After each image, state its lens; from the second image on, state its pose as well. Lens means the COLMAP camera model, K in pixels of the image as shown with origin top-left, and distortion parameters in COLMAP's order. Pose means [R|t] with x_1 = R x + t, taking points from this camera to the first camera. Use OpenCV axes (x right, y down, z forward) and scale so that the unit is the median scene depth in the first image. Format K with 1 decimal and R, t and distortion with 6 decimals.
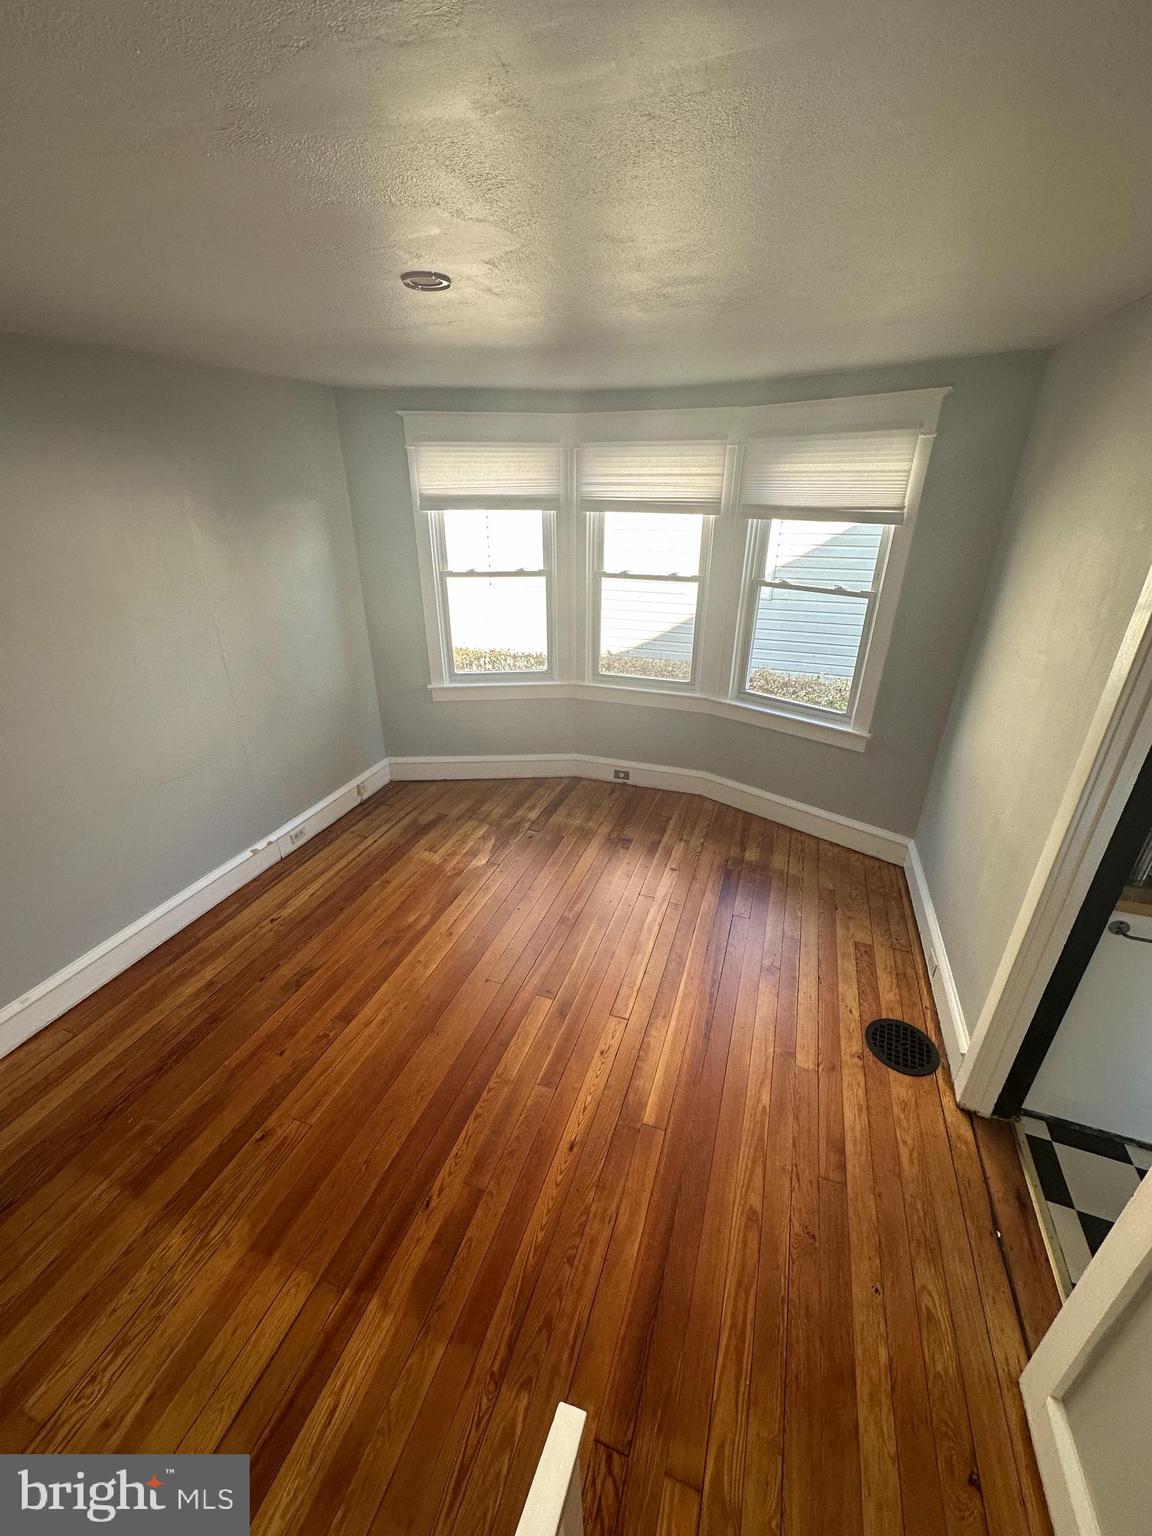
lens RADIAL K [[608.1, 0, 576.8], [0, 608.1, 767.4], [0, 0, 1]] dist [-0.002520, 0.000272]
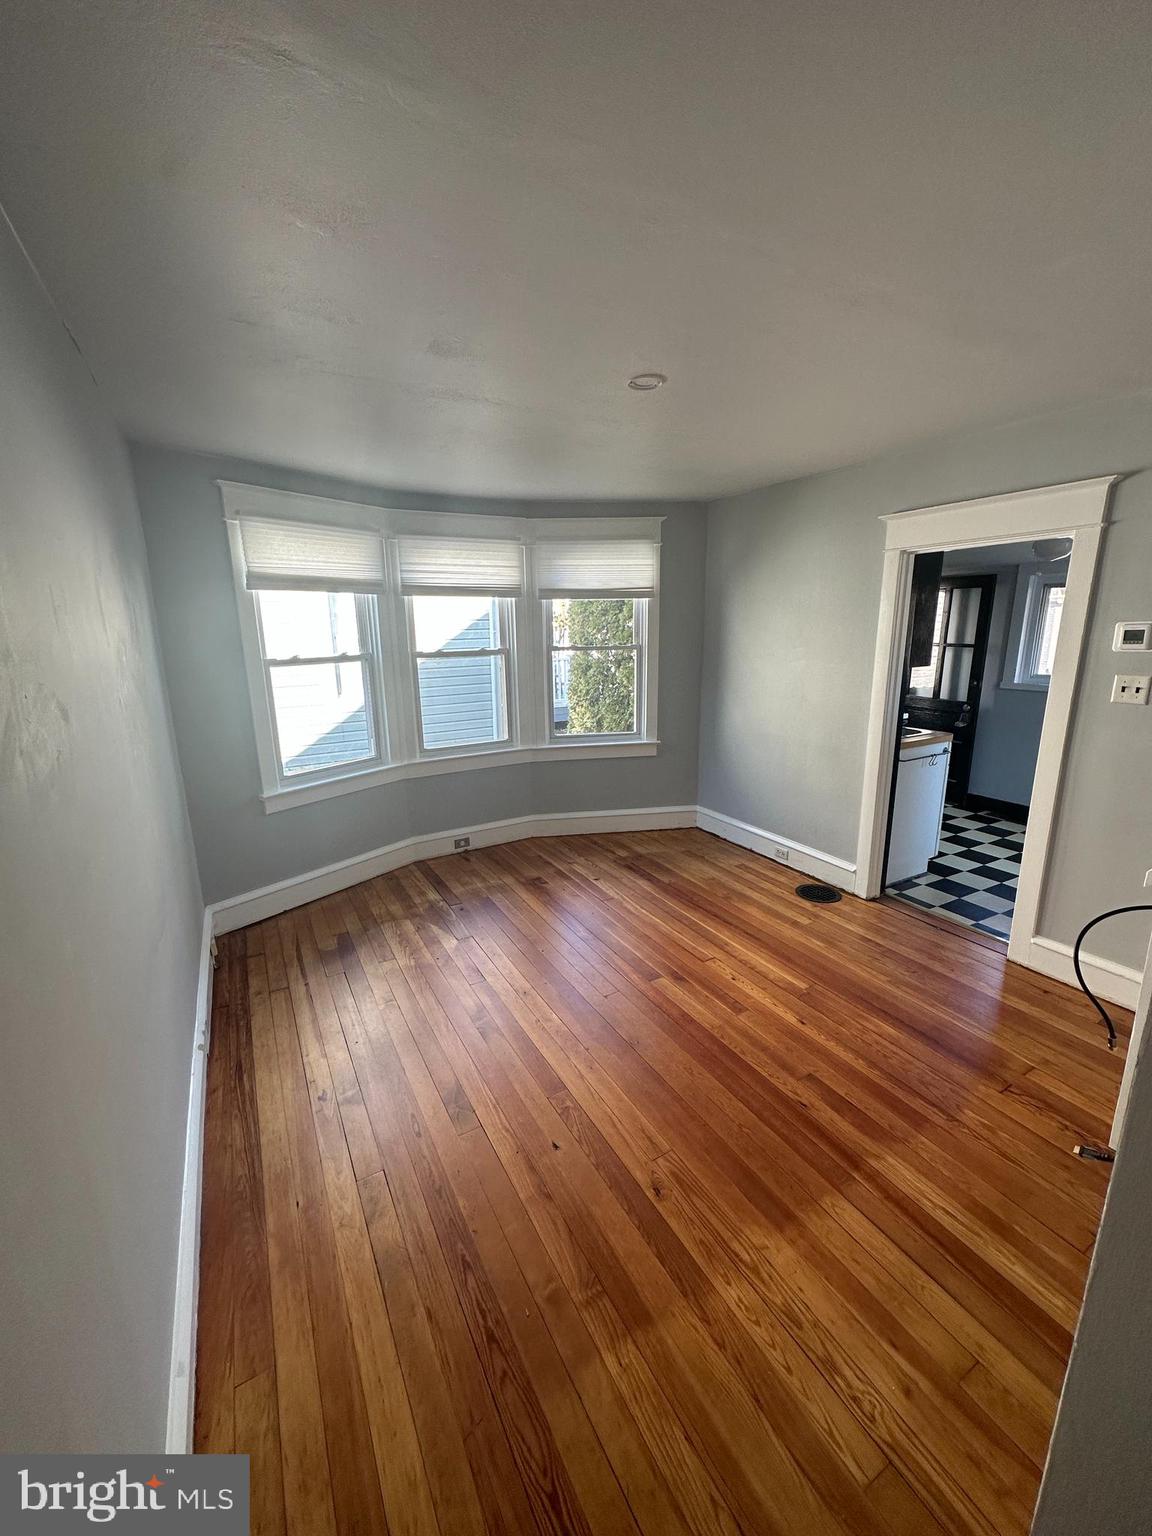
lens RADIAL K [[608.1, 0, 576.8], [0, 608.1, 767.4], [0, 0, 1]] dist [-0.002520, 0.000272]
pose [[0.656295, -0.185874, 0.731251, -0.818133], [0.336615, 0.939512, -0.063299, 0.035188], [-0.675254, 0.287693, 0.679165, 0.219406]]
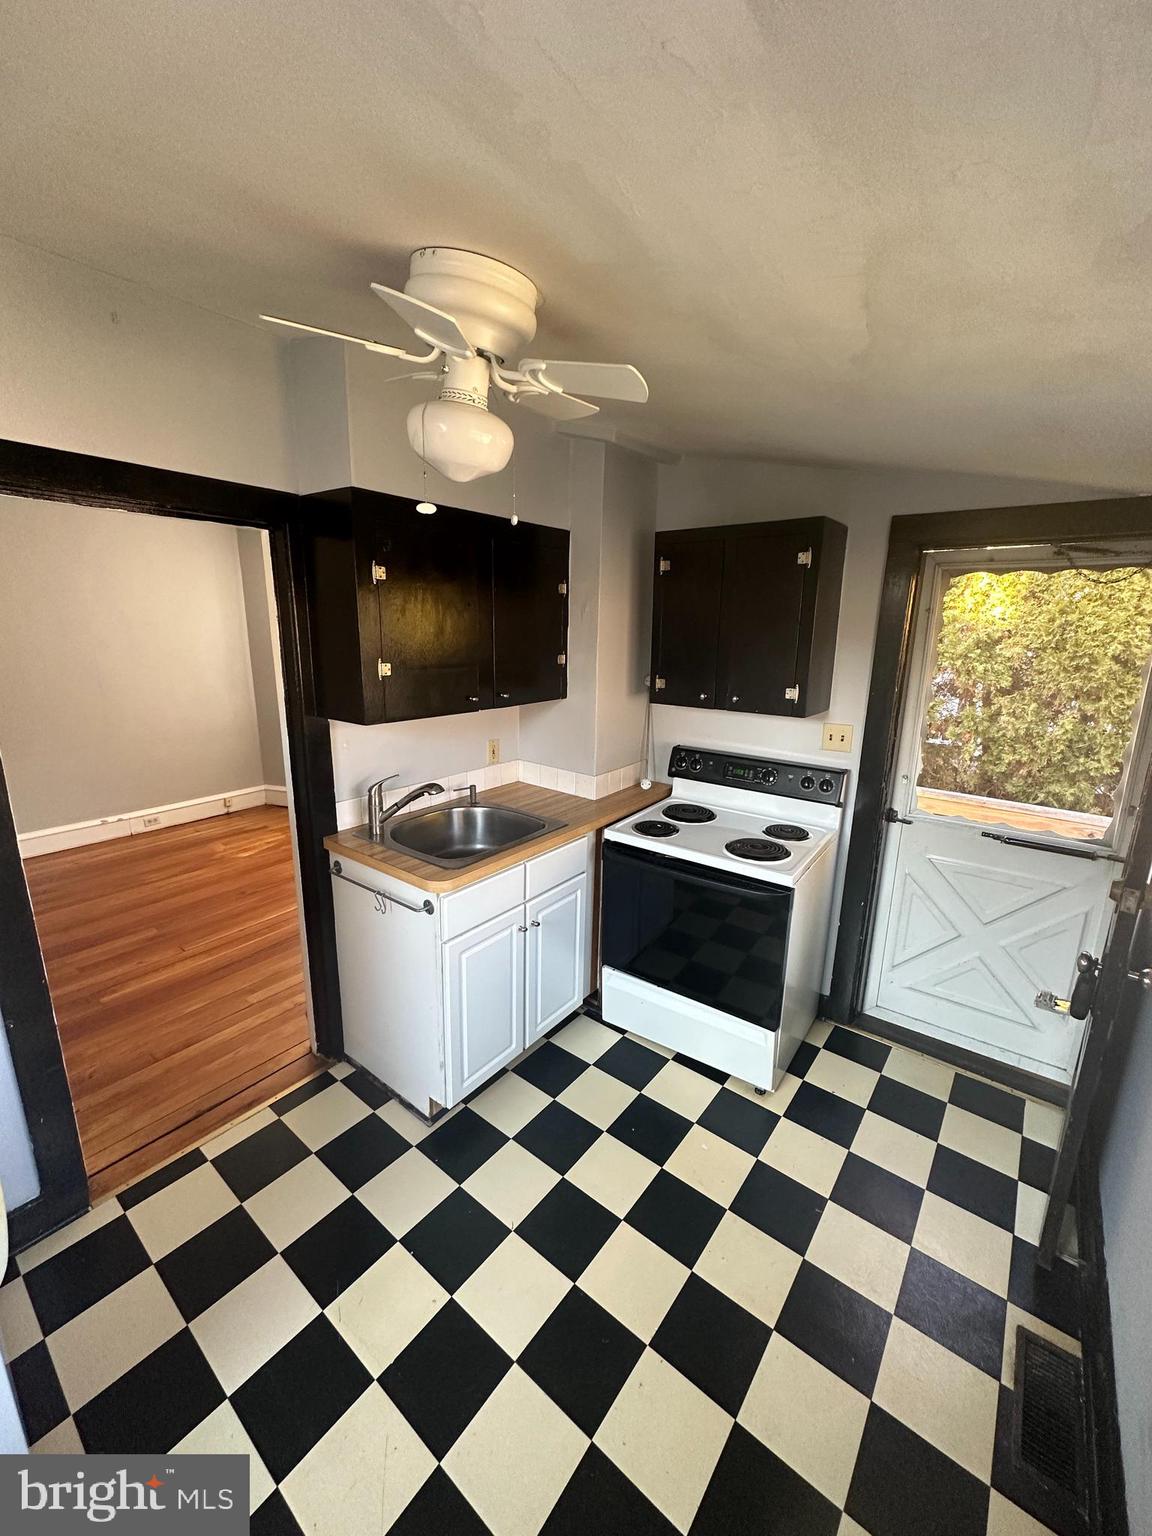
lens RADIAL K [[608.1, 0, 576.8], [0, 608.1, 767.4], [0, 0, 1]] dist [-0.002520, 0.000272]
pose [[0.951514, 0.082081, -0.296453, 1.068805], [-0.142144, 0.972001, -0.187107, 0.146604], [0.272794, 0.220173, 0.936540, -0.040609]]
